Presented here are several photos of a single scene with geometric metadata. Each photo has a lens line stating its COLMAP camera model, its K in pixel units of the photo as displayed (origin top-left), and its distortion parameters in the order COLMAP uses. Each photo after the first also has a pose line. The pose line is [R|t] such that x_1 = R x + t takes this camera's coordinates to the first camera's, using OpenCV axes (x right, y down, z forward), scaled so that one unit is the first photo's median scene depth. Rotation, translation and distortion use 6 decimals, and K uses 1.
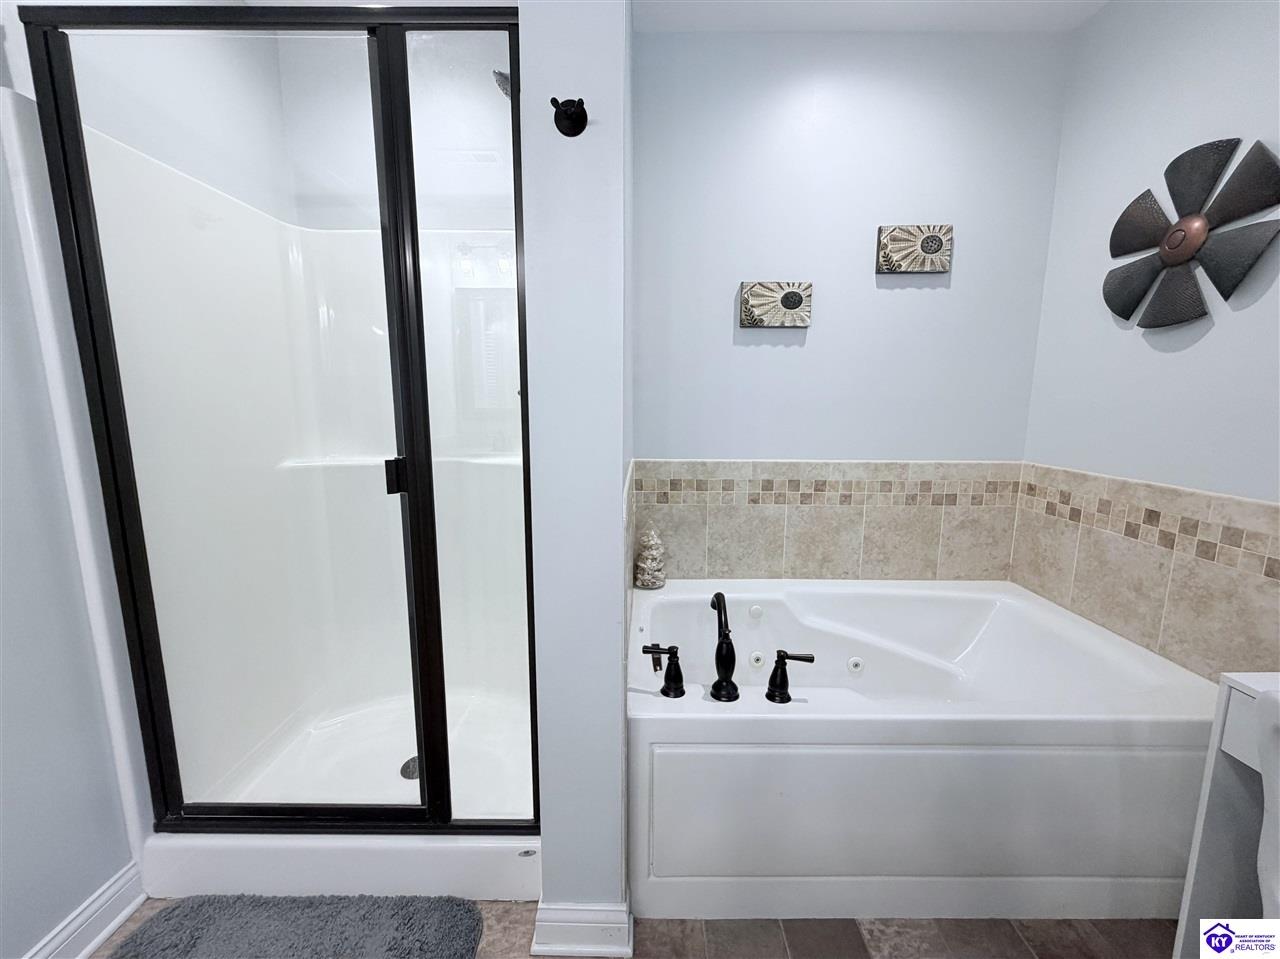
lens RADIAL K [[512.8, 0, 642.6], [0, 512.8, 483.3], [0, 0, 1]] dist [0.002832, -0.000023]
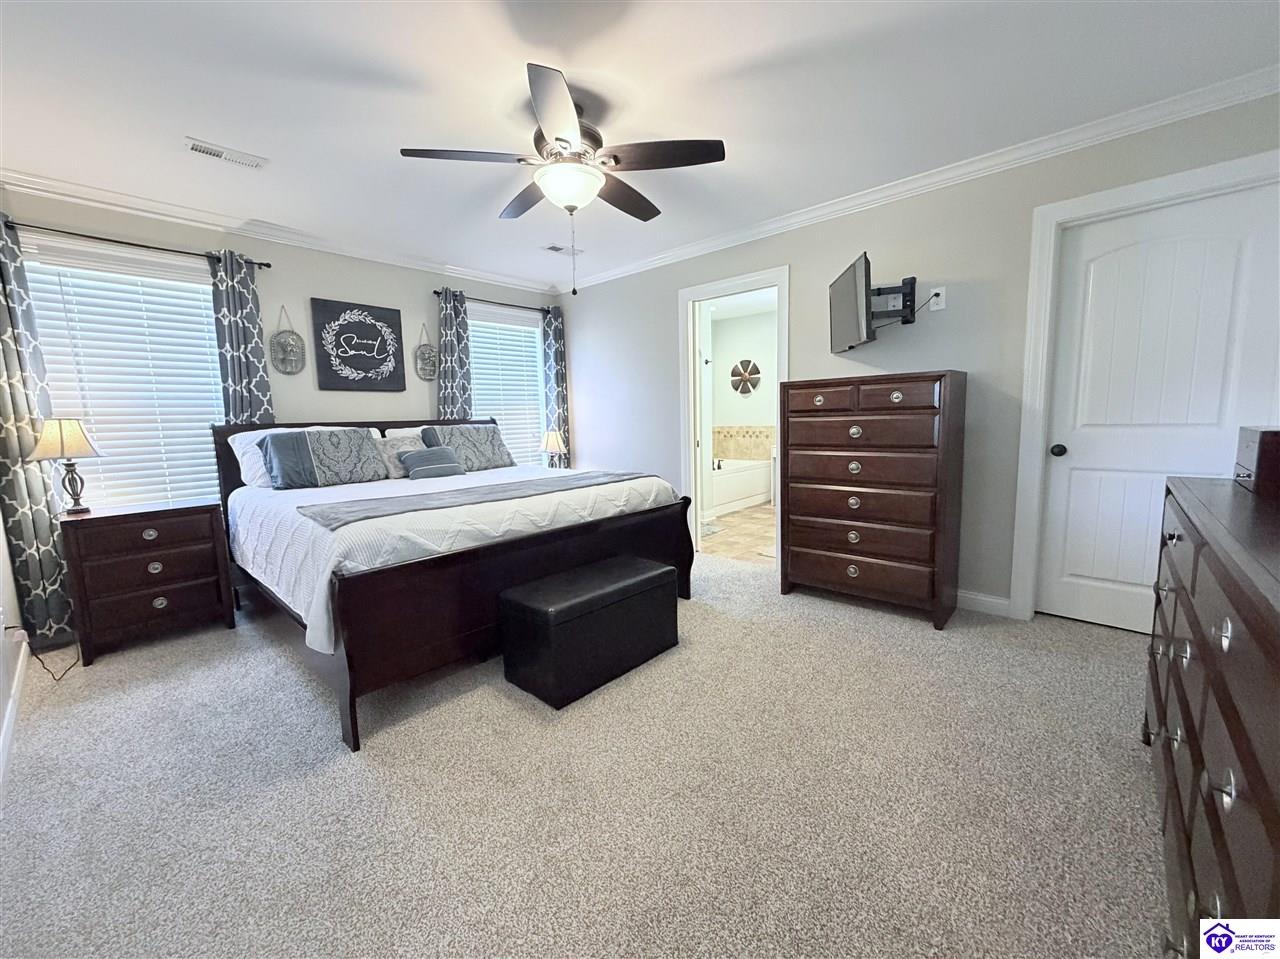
lens RADIAL K [[512.8, 0, 646.3], [0, 512.8, 477.8], [0, 0, 1]] dist [0.002832, -0.000023]
pose [[0.668220, -0.103314, 0.736755, -3.301963], [0.142350, 0.989769, 0.009686, 0.313794], [-0.730218, 0.098404, 0.676090, -1.550596]]
